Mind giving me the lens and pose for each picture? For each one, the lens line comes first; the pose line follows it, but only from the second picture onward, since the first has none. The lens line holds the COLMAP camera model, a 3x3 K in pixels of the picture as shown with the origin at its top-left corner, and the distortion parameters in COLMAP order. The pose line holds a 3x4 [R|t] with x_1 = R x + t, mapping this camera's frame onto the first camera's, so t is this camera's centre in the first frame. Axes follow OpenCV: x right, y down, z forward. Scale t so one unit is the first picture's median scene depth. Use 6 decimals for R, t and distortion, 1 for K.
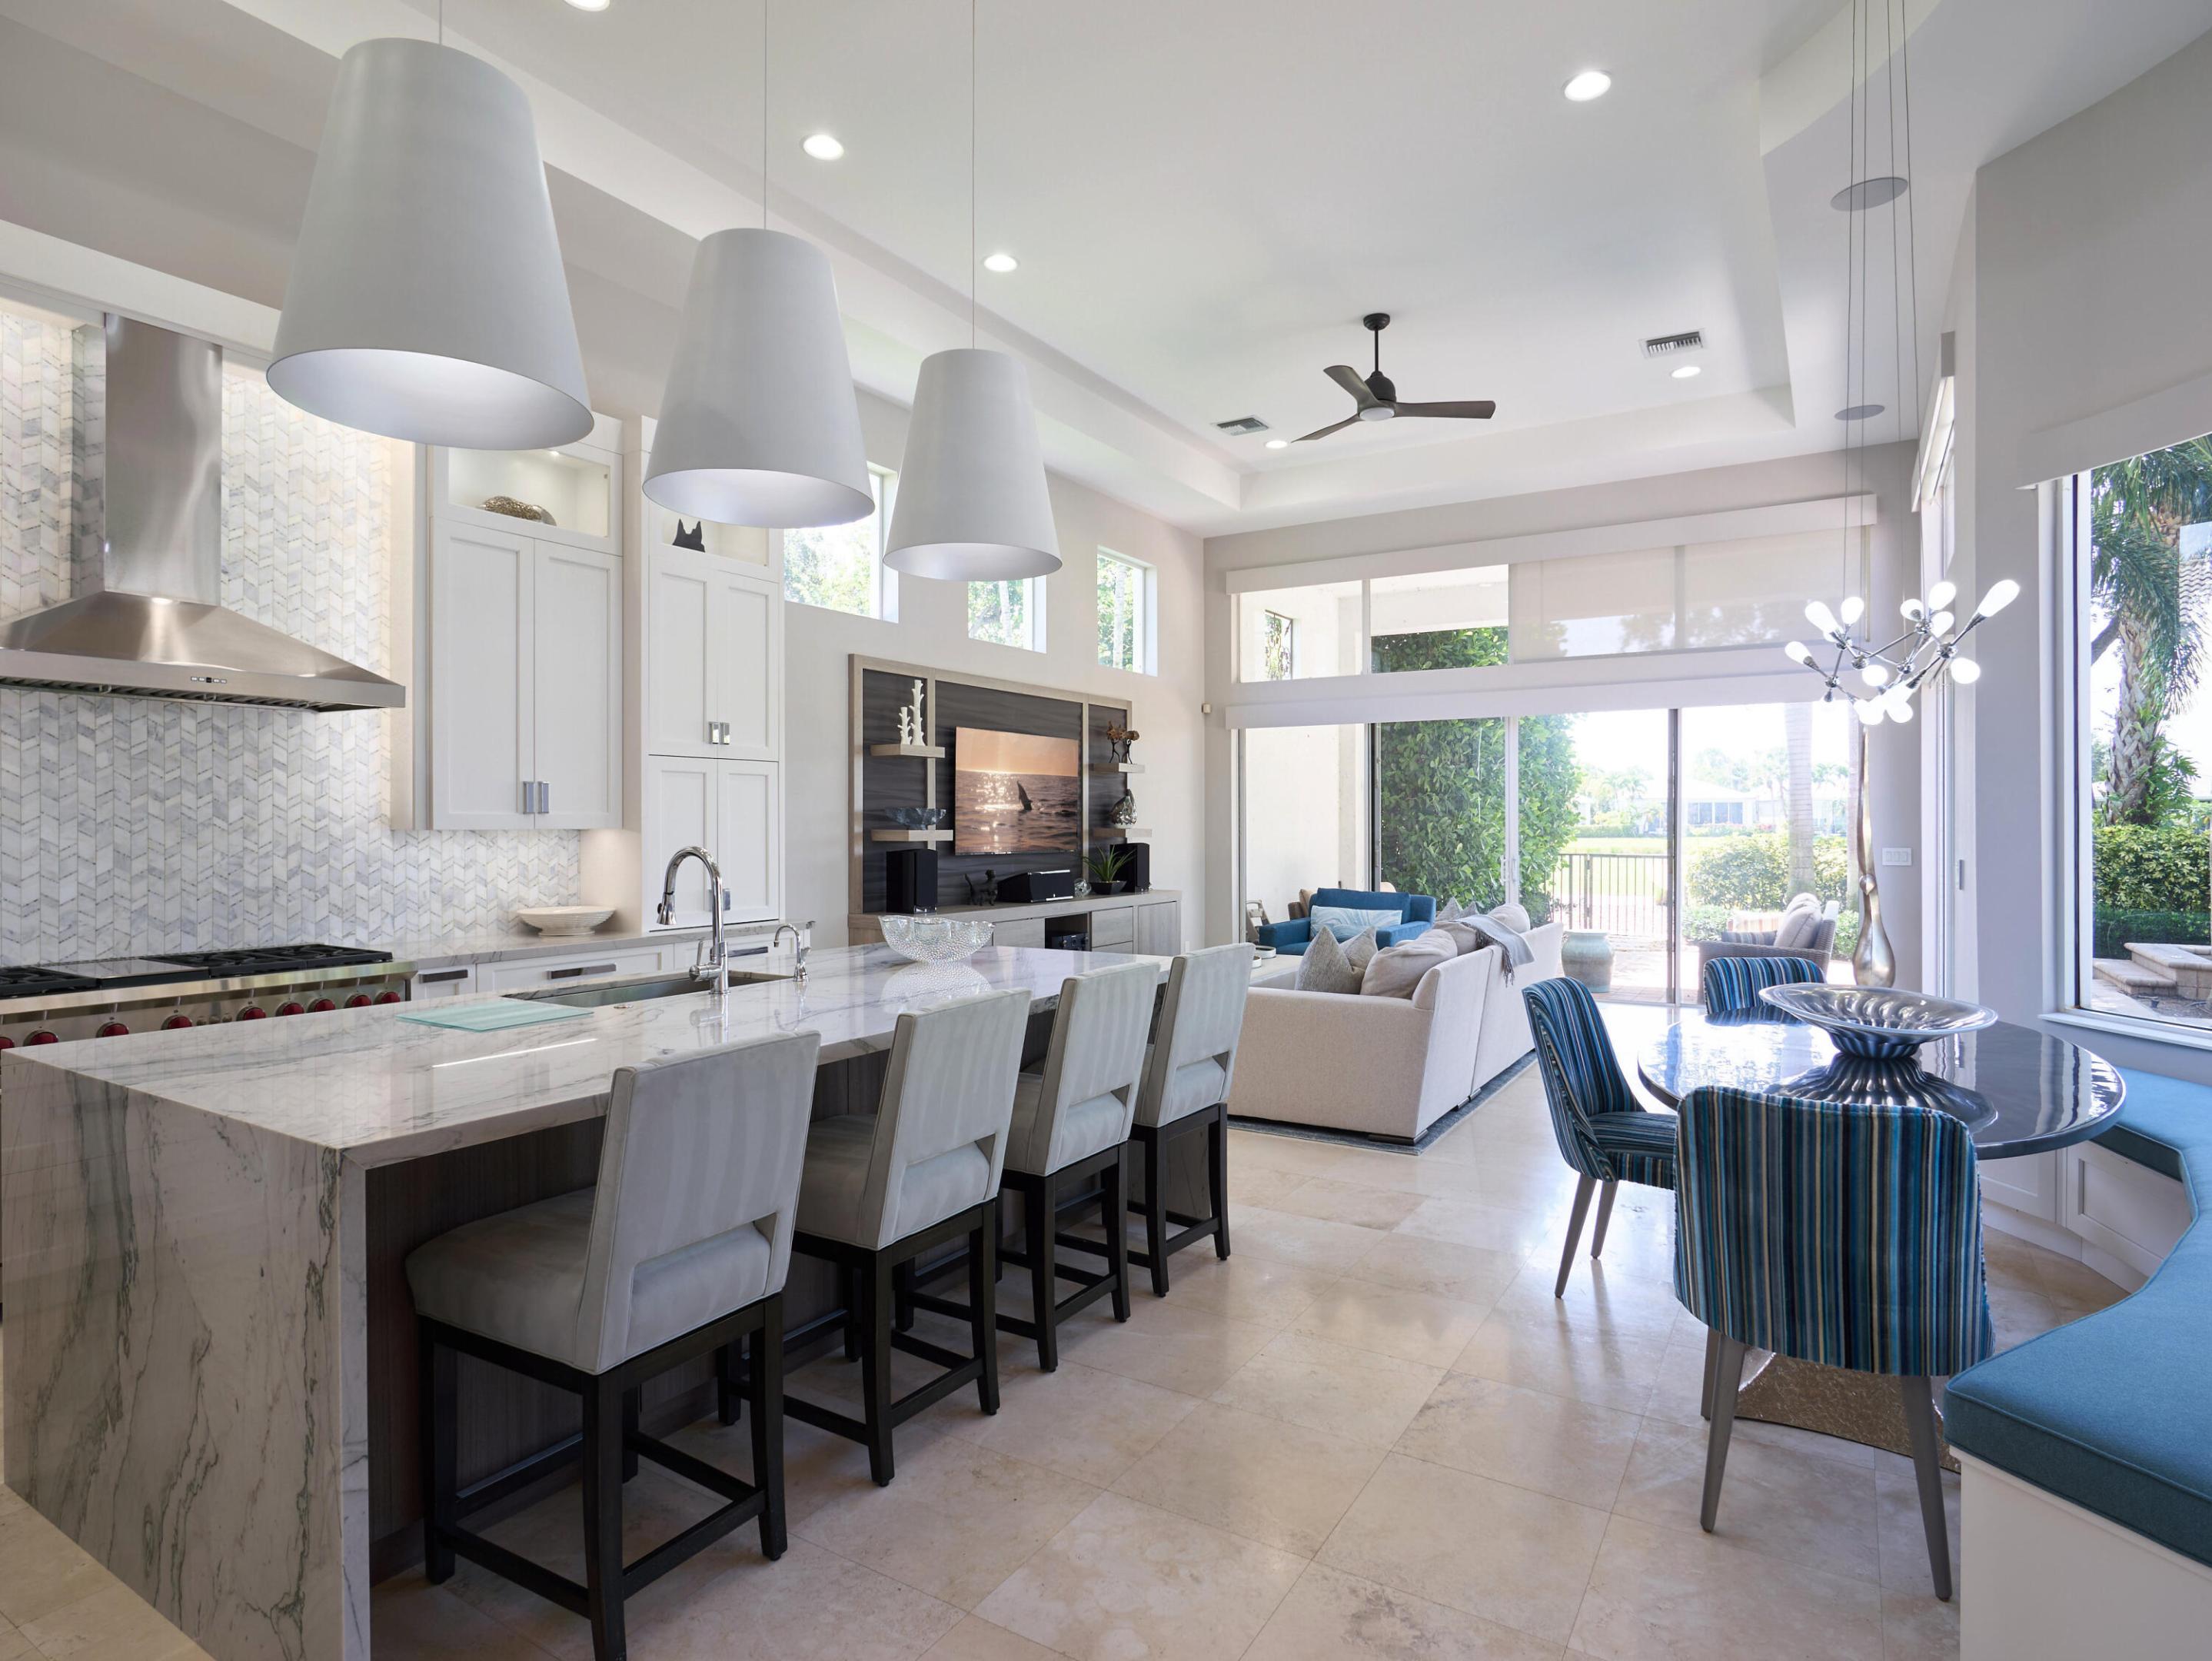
lens RADIAL K [[1191.7, 0, 1104.1], [0, 1191.7, 820.2], [0, 0, 1]] dist [-0.014176, 0.001202]
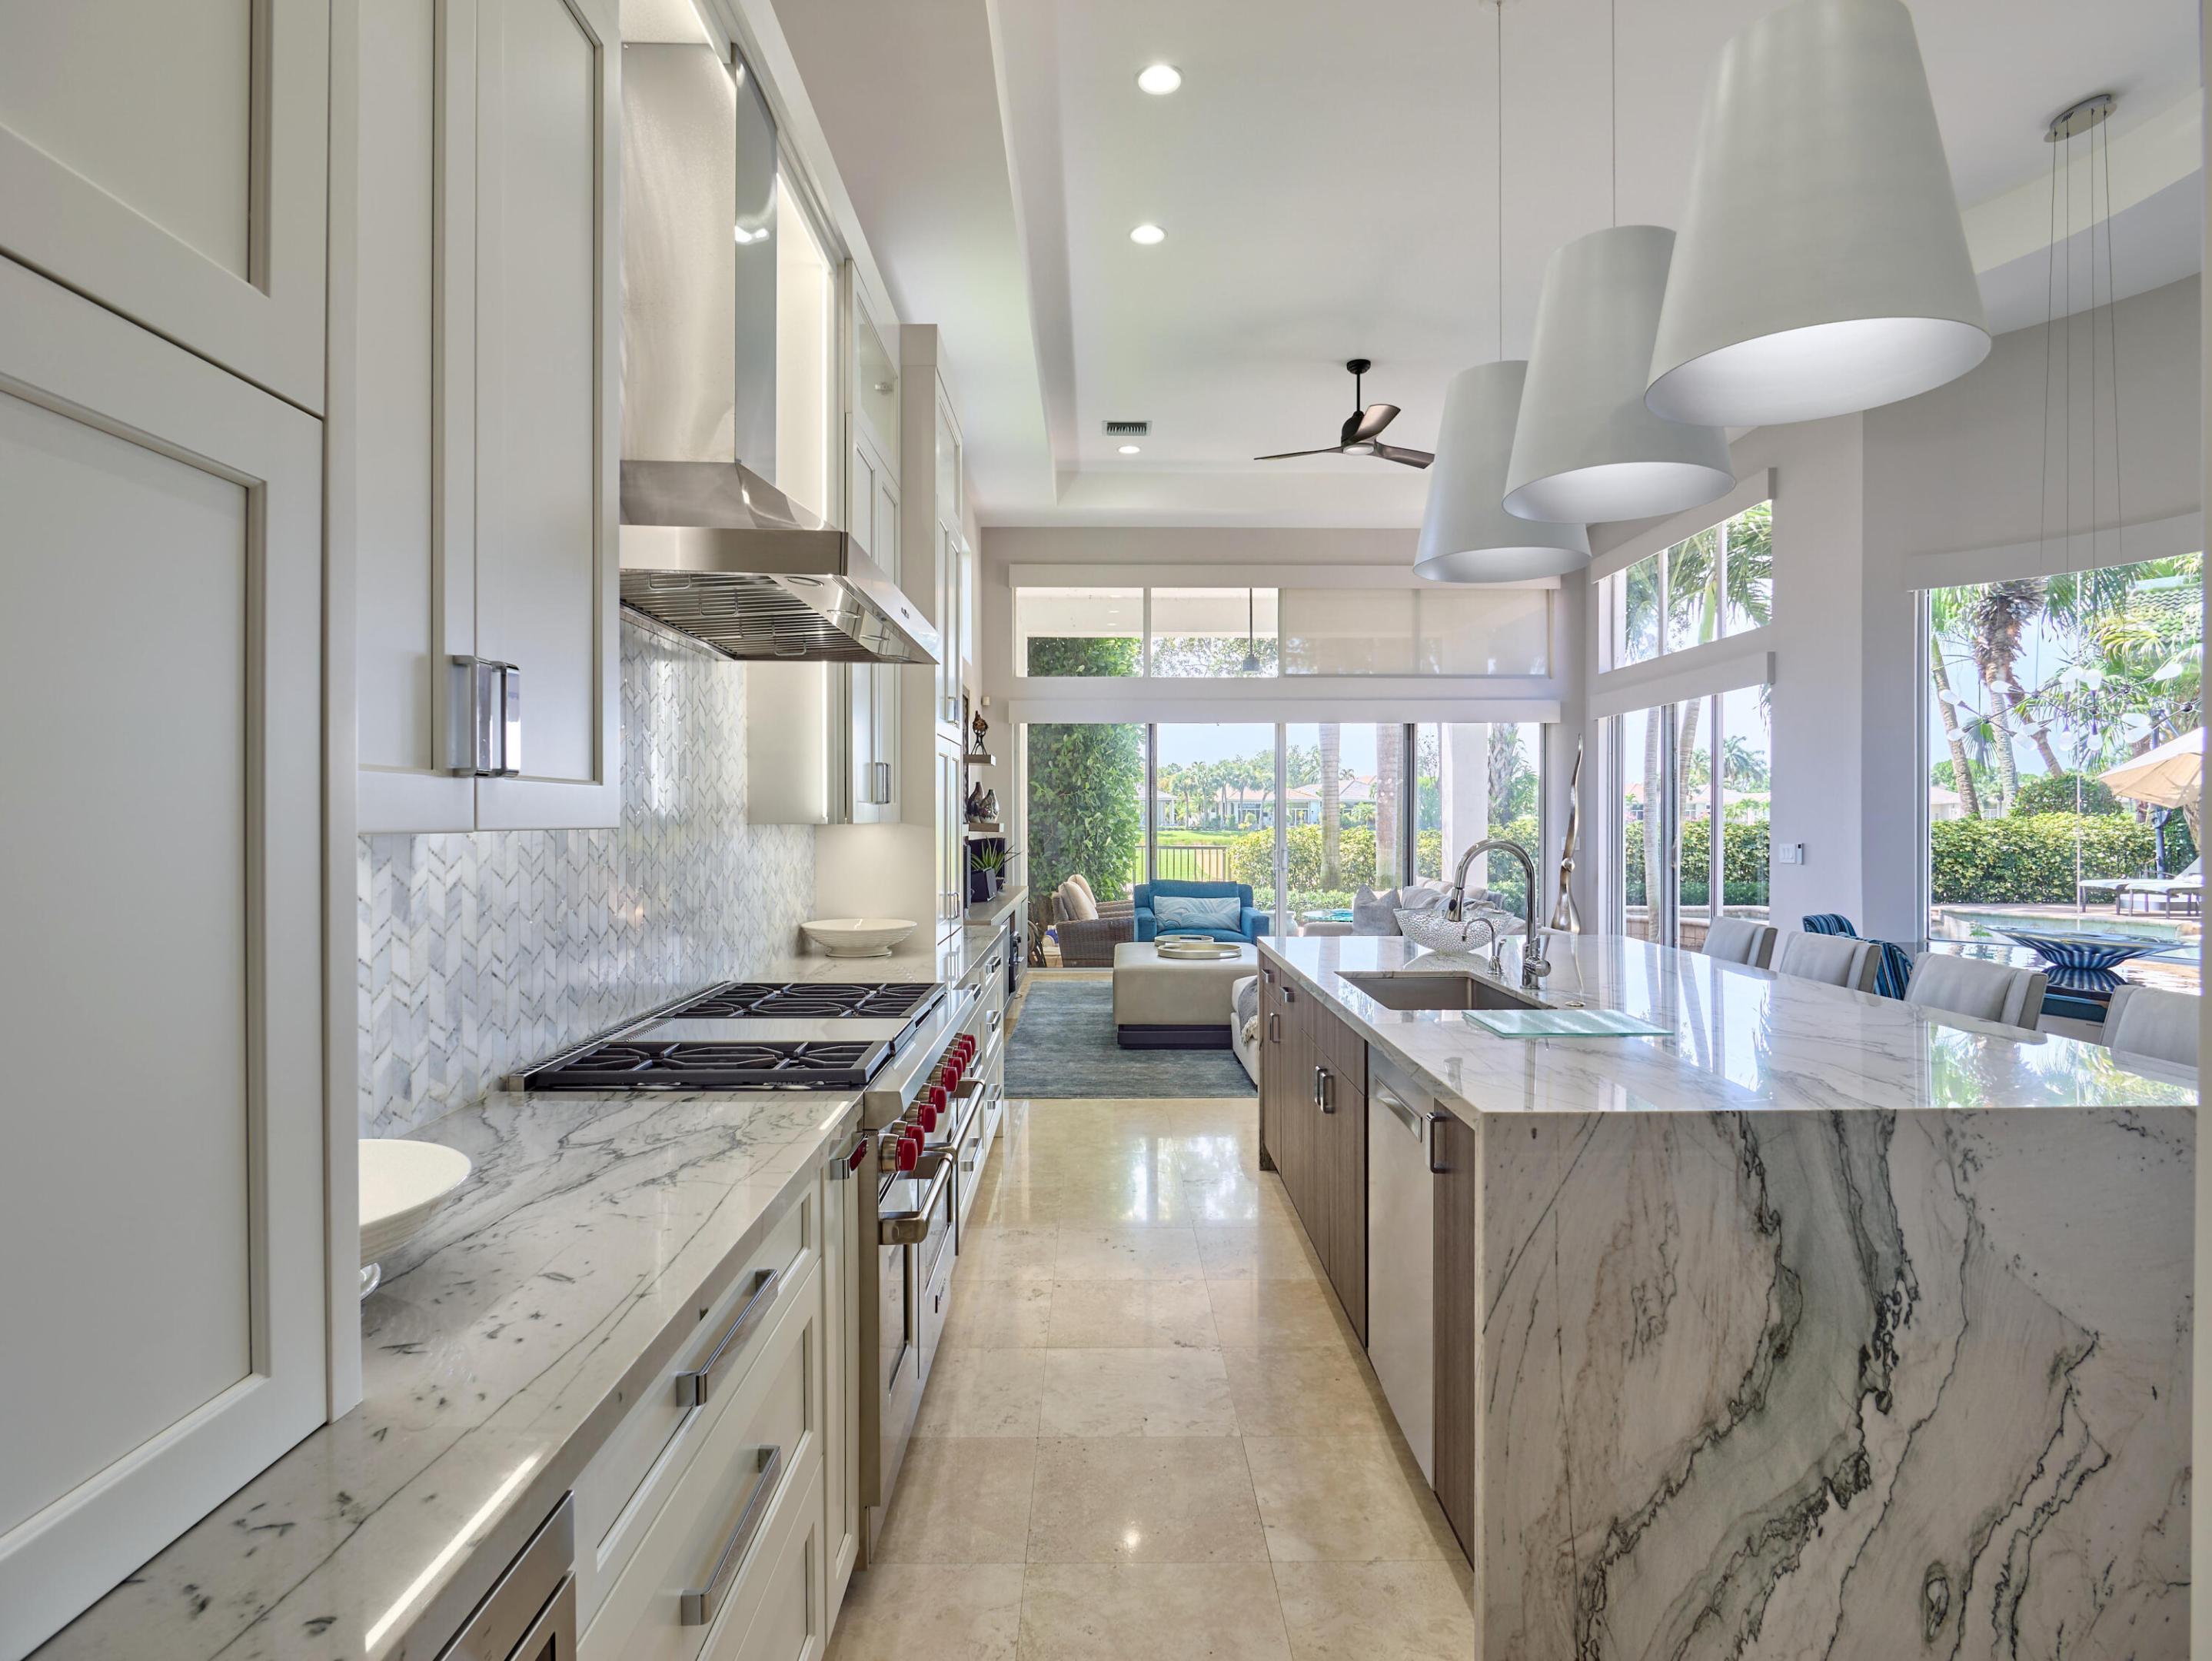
lens RADIAL K [[1197.5, 0, 1102.4], [0, 1197.5, 827.4], [0, 0, 1]] dist [-0.015389, 0.001196]
pose [[0.847819, -0.004047, 0.530270, -0.489427], [-0.000955, 0.999958, 0.009159, 0.001646], [-0.530284, -0.008272, 0.847779, 0.151746]]
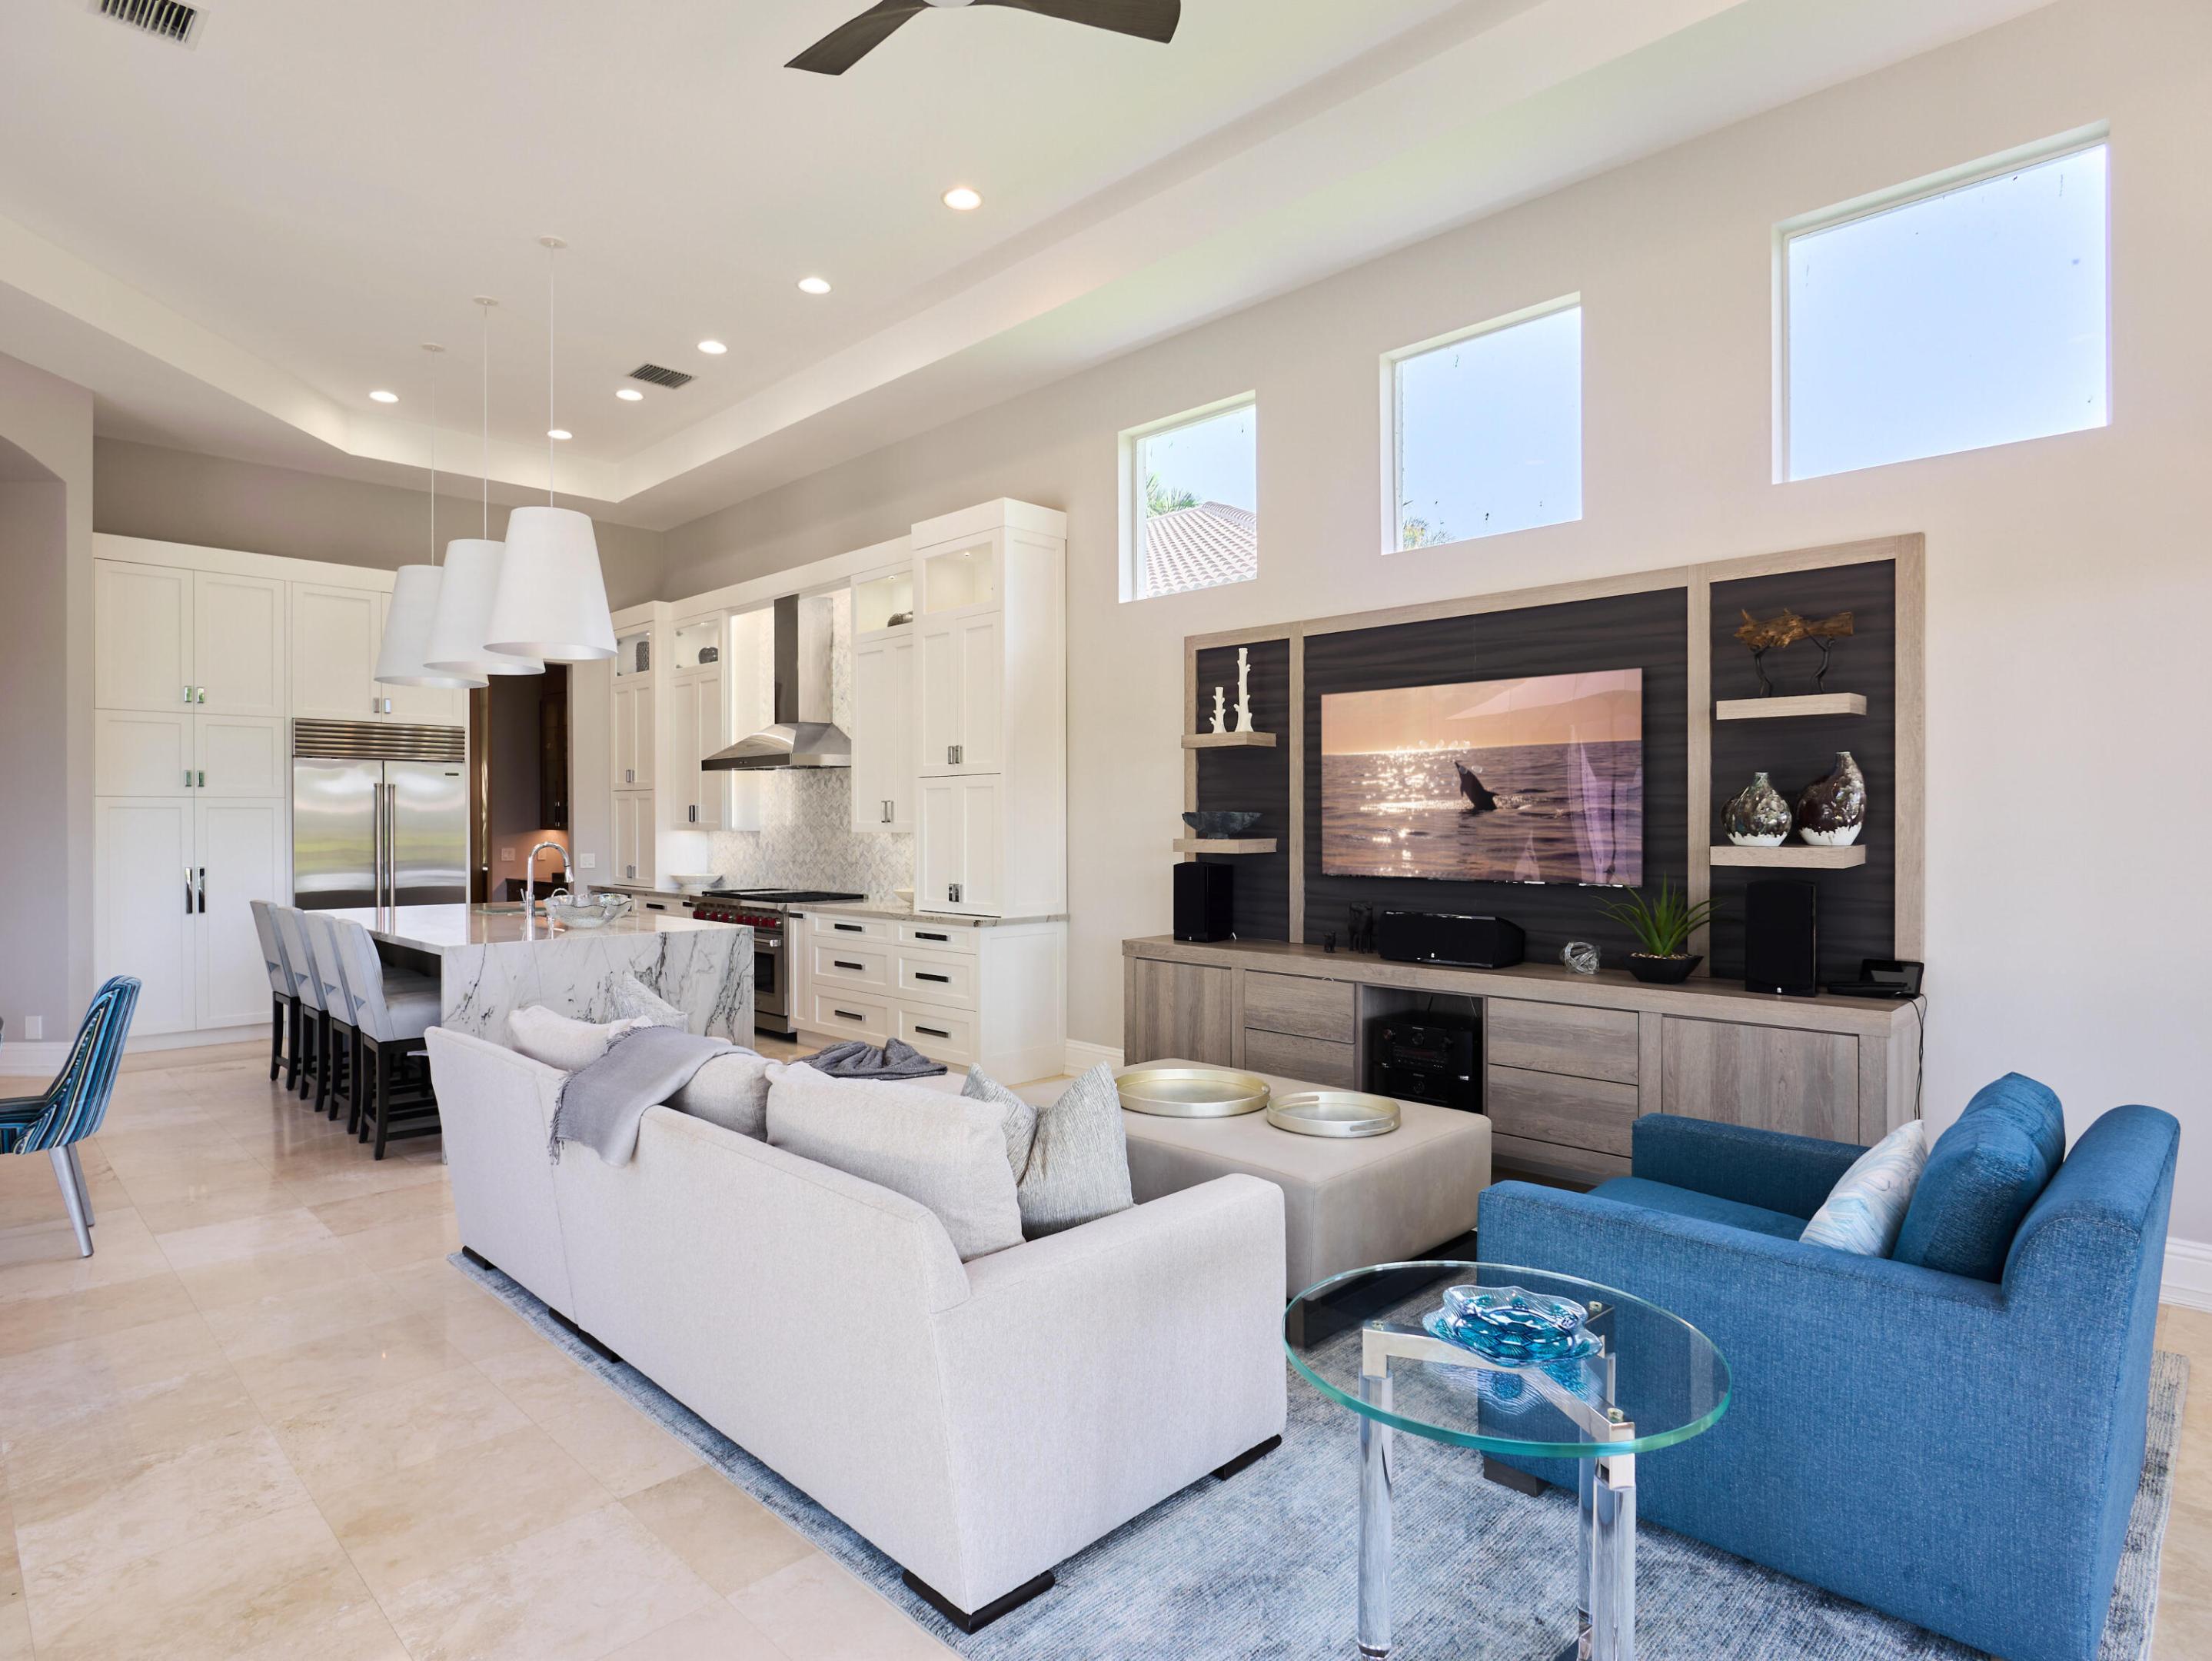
lens RADIAL K [[1197.5, 0, 1102.4], [0, 1197.5, 827.4], [0, 0, 1]] dist [-0.015389, 0.001196]
pose [[-0.221302, 0.005171, -0.975192, 0.586939], [0.003172, 0.999984, 0.004583, -0.003071], [0.975200, -0.002079, -0.221315, 1.004506]]
